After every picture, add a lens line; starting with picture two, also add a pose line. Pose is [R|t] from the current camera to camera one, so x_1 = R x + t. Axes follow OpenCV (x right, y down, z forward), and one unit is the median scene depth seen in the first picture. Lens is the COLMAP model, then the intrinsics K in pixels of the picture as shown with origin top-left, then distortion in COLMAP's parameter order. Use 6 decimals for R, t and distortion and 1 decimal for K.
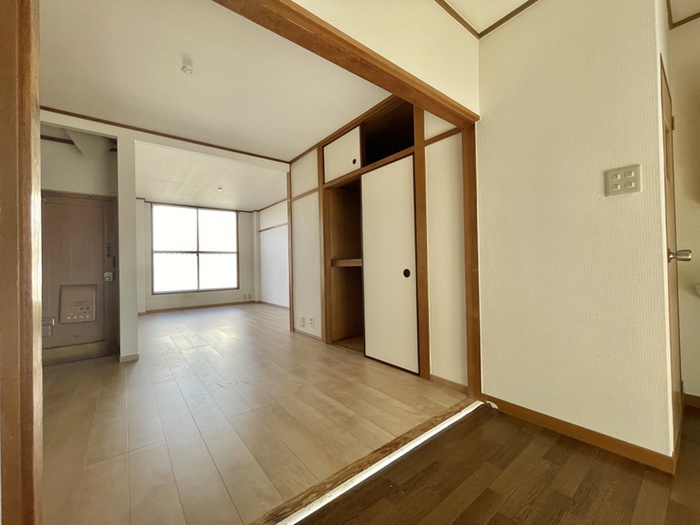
lens RADIAL K [[285.9, 0, 349.0], [0, 285.9, 260.9], [0, 0, 1]] dist [-0.003083, -0.001008]
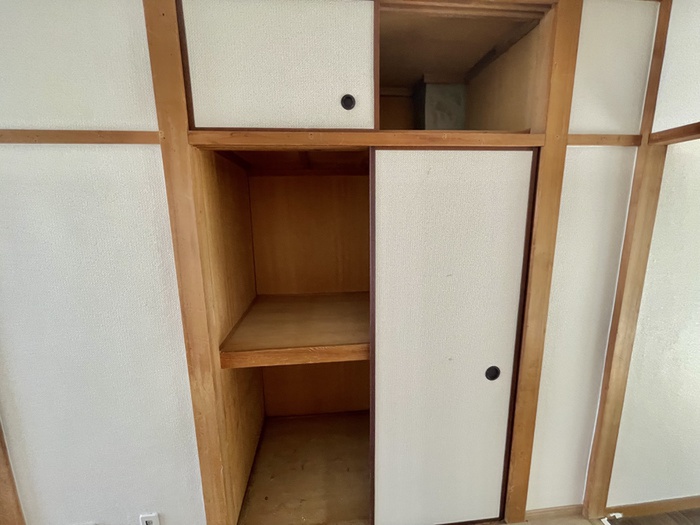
lens RADIAL K [[285.9, 0, 350.6], [0, 285.9, 264.0], [0, 0, 1]] dist [-0.003083, -0.001008]
pose [[0.542187, -0.133507, 0.829584, -0.309149], [-0.007438, 0.986495, 0.163621, -0.208947], [-0.840225, -0.094884, 0.533872, 0.799140]]
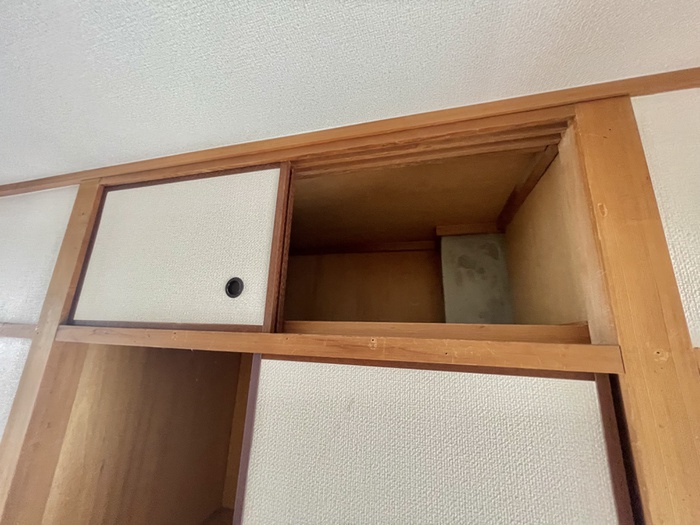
lens RADIAL K [[285.9, 0, 346.7], [0, 285.9, 262.4], [0, 0, 1]] dist [-0.003083, -0.001008]
pose [[0.813768, 0.203296, 0.544475, -0.042270], [-0.070181, 0.964344, -0.255176, -0.316895], [-0.576937, 0.169442, 0.799020, 0.751992]]
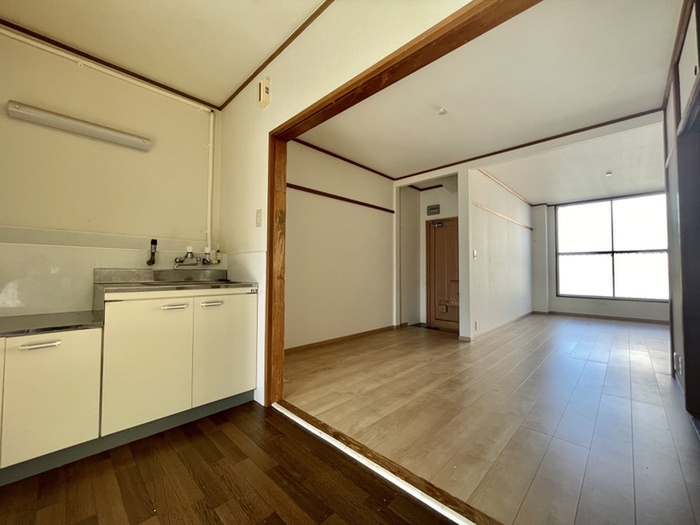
lens RADIAL K [[285.9, 0, 352.4], [0, 285.9, 260.4], [0, 0, 1]] dist [-0.003083, -0.001008]
pose [[0.137554, -0.010951, -0.990434, 0.452283], [0.004992, 0.999934, -0.010362, -0.003562], [0.990482, -0.003519, 0.137600, 0.315484]]
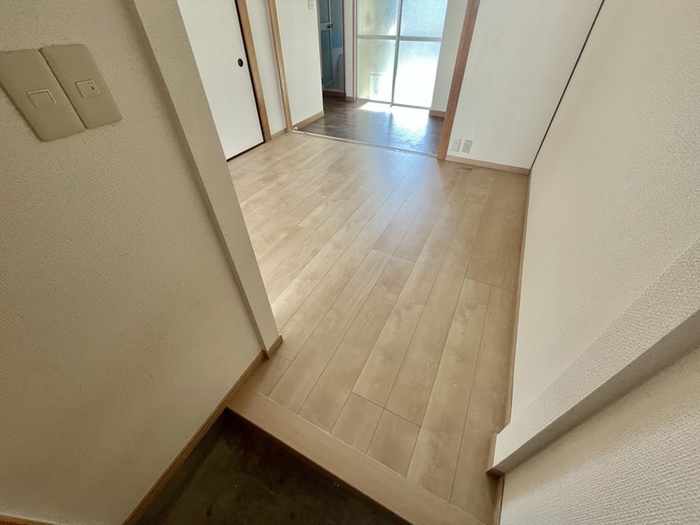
lens RADIAL K [[285.9, 0, 351.2], [0, 285.9, 263.8], [0, 0, 1]] dist [-0.003083, -0.001008]
pose [[-0.421939, -0.591211, 0.687340, -1.108036], [0.002821, 0.757271, 0.653094, -0.082524], [-0.906620, 0.277505, -0.317855, 0.998027]]
